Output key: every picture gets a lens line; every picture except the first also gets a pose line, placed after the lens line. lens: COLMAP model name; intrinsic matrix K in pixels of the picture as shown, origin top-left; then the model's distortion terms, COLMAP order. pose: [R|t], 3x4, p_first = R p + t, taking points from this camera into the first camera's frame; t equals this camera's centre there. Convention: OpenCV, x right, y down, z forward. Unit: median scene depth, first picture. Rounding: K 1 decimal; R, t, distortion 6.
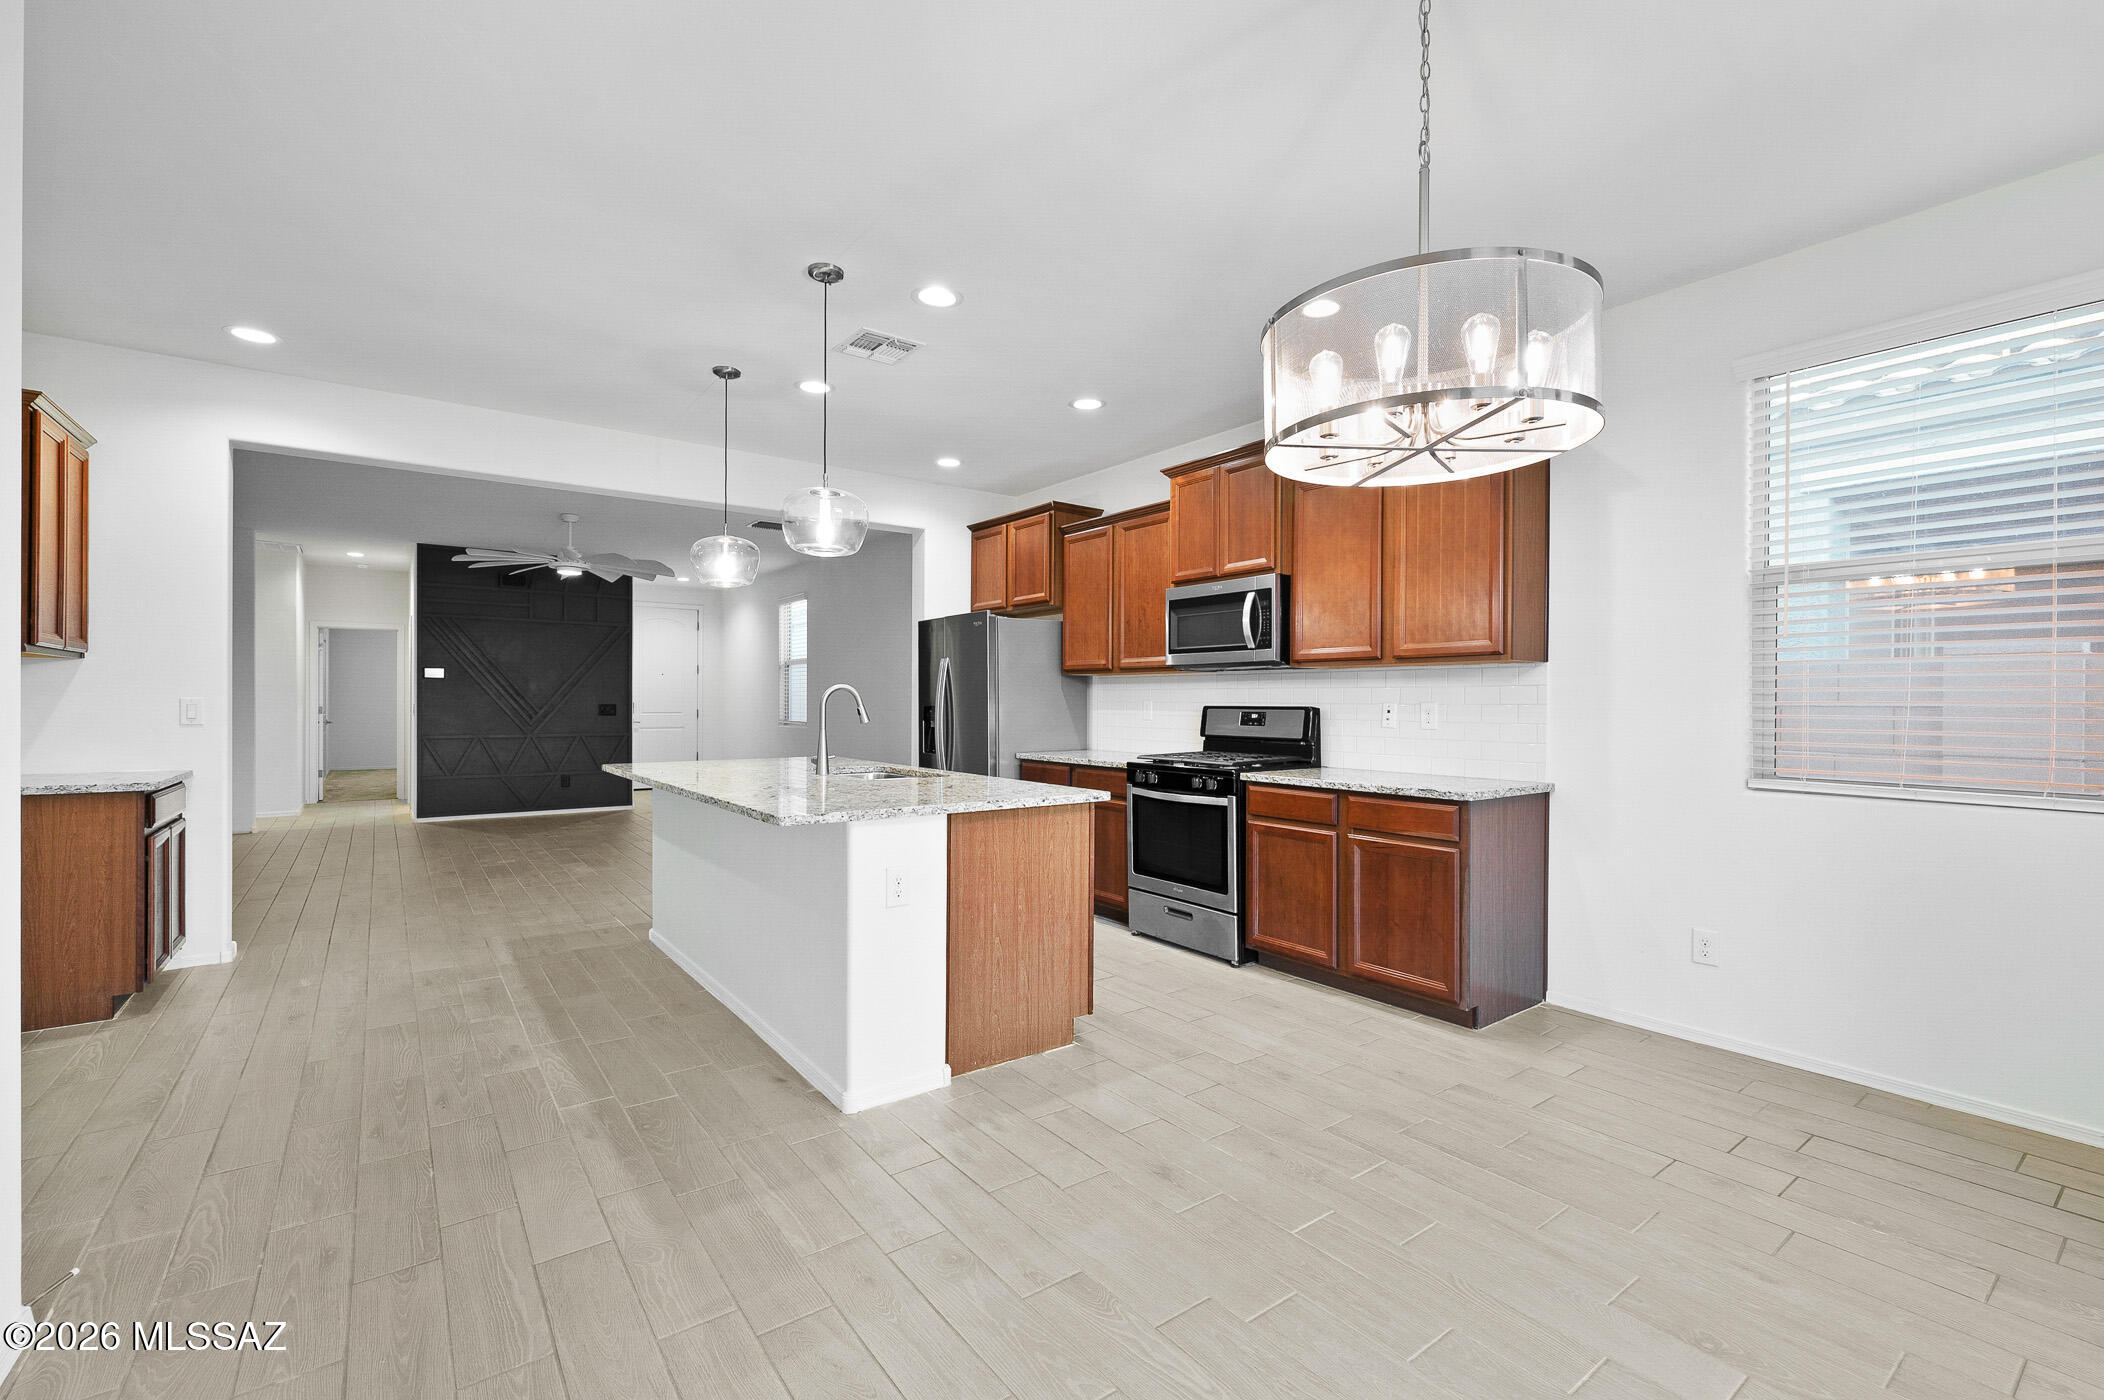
lens RADIAL K [[913.4, 0, 1064.2], [0, 913.4, 702.7], [0, 0, 1]] dist [0.003686, -0.000706]
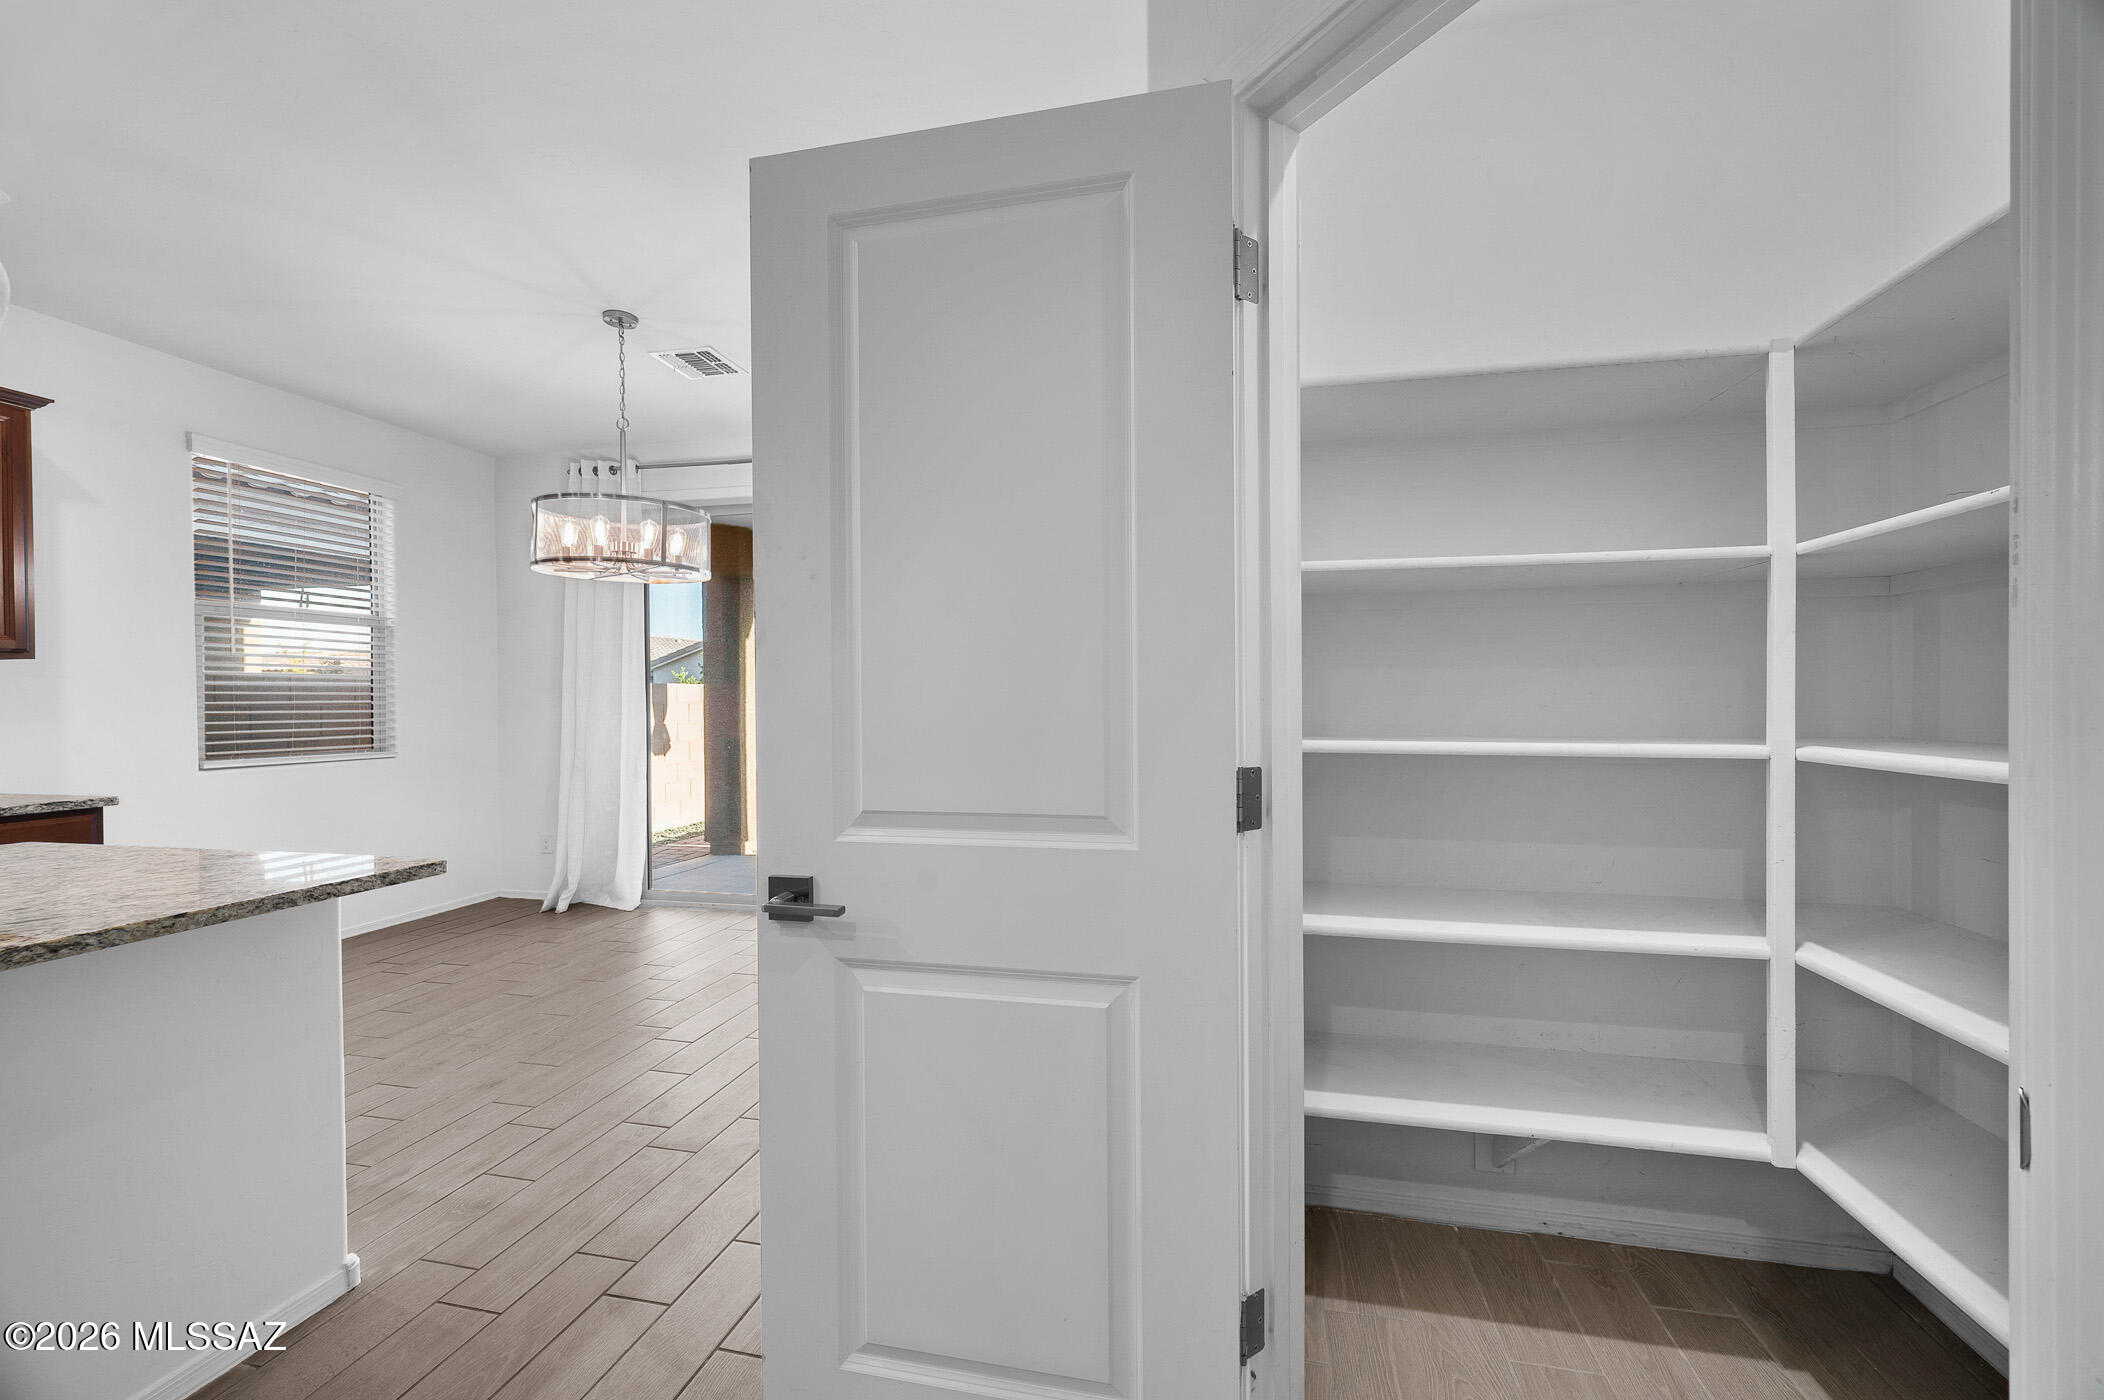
lens RADIAL K [[885.4, 0, 1050.9], [0, 885.4, 699.5], [0, 0, 1]] dist [0.003221, 0.000306]
pose [[-0.654991, 0.005556, 0.755616, -0.653061], [0.009621, 0.999953, 0.000988, 0.003021], [-0.755575, 0.007917, -0.655014, 0.616182]]
